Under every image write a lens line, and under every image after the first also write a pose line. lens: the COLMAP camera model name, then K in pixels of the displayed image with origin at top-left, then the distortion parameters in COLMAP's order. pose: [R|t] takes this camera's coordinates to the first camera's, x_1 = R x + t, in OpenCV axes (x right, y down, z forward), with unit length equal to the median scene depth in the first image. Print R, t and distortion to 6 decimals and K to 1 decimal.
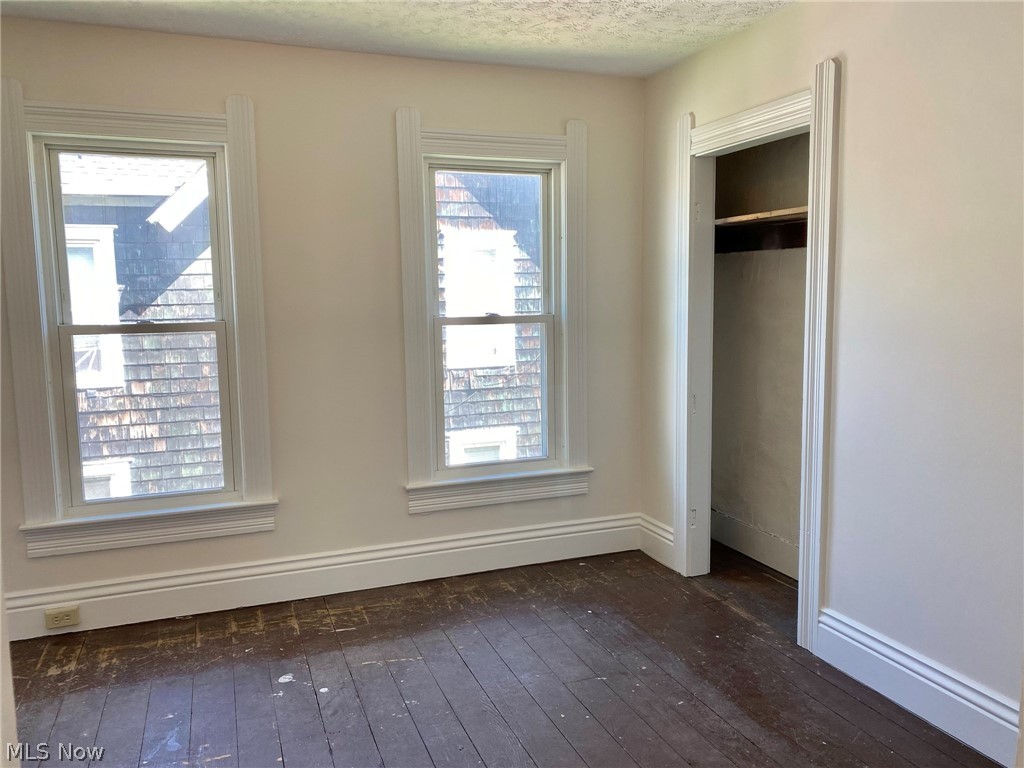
lens RADIAL K [[780.9, 0, 508.6], [0, 780.9, 385.7], [0, 0, 1]] dist [0.011762, -0.003045]
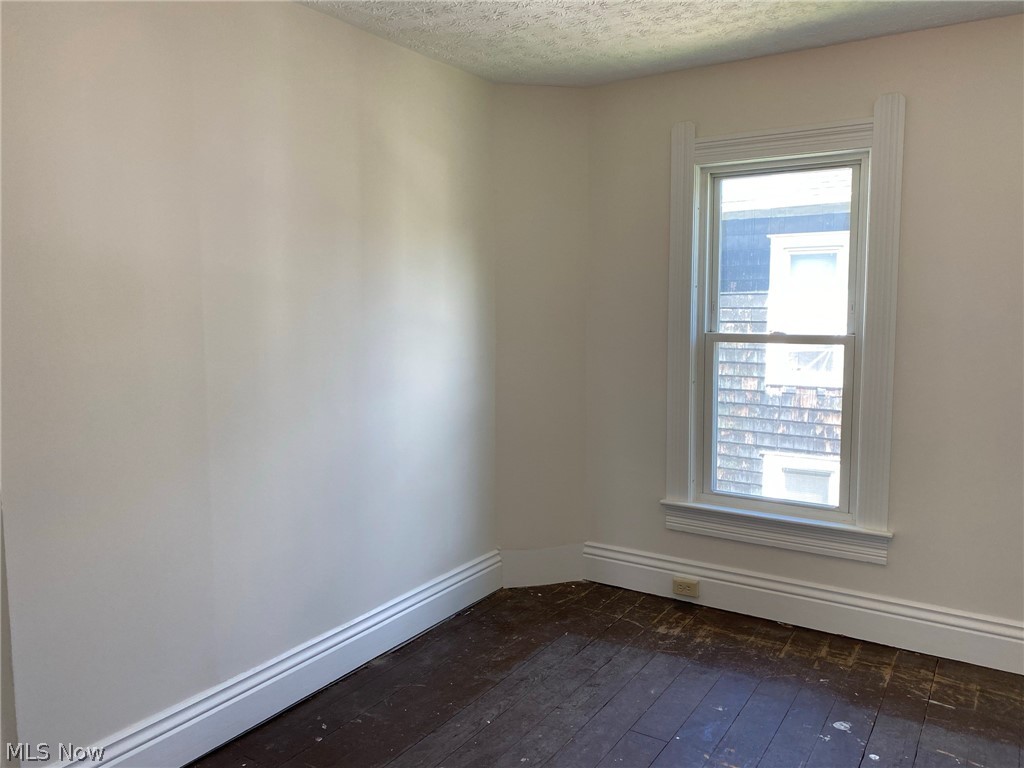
lens RADIAL K [[780.9, 0, 508.1], [0, 780.9, 381.5], [0, 0, 1]] dist [0.011762, -0.003045]
pose [[0.590316, 0.094806, -0.801585, 0.164596], [-0.097659, 0.994172, 0.045664, -0.029499], [0.801243, 0.051326, 0.596134, 0.098867]]
